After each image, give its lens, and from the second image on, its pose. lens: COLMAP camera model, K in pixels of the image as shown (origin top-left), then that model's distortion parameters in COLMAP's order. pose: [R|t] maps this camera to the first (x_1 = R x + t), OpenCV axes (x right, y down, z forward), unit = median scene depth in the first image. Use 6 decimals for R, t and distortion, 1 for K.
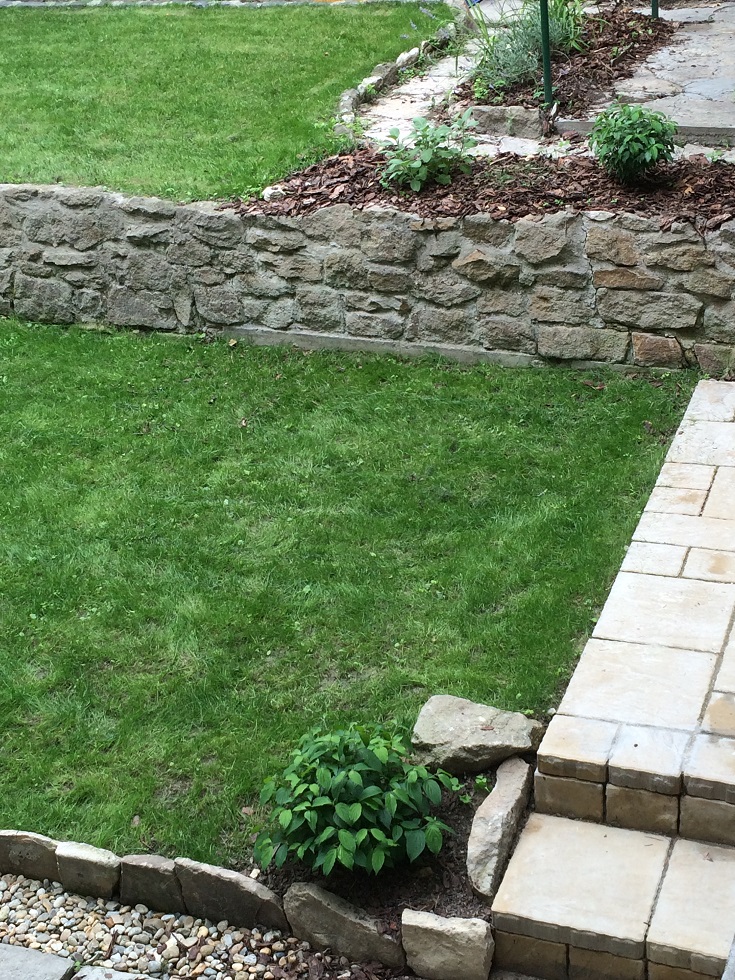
lens RADIAL K [[1445.5, 0, 367.5], [0, 1445.5, 490.0], [0, 0, 1]] dist [0.044697, 0.022344]
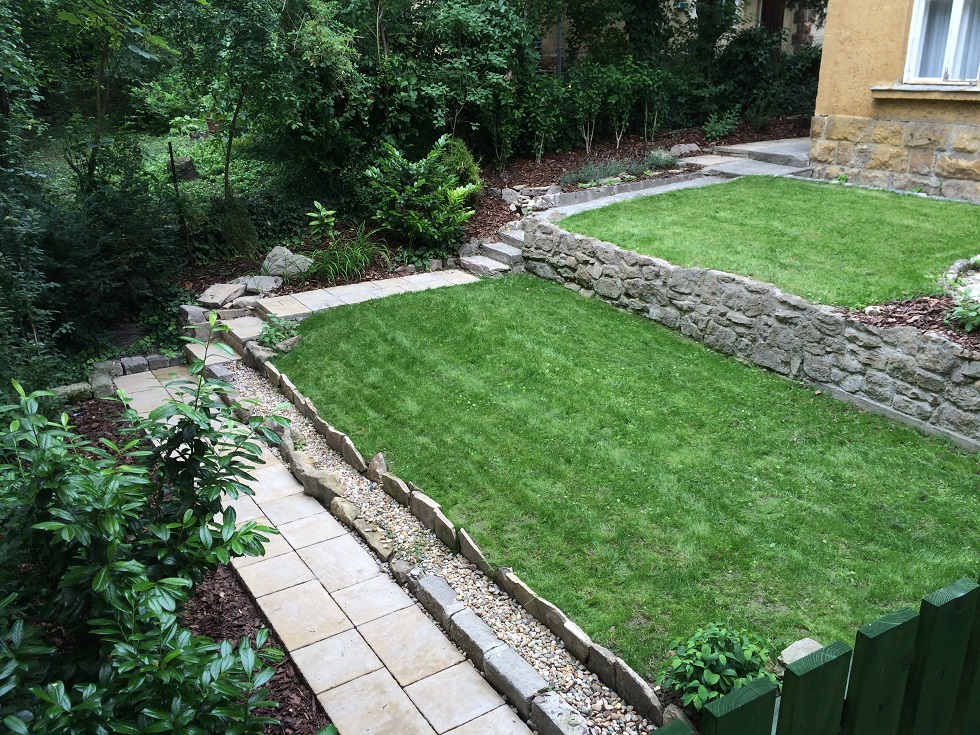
lens RADIAL K [[835.5, 0, 490.0], [0, 835.5, 367.5], [0, 0, 1]] dist [0.035786, -0.008962]
pose [[0.799599, 0.271241, -0.535789, 0.114656], [-0.316559, 0.948541, 0.007769, -0.019982], [0.510325, 0.163397, 0.844316, 0.014687]]
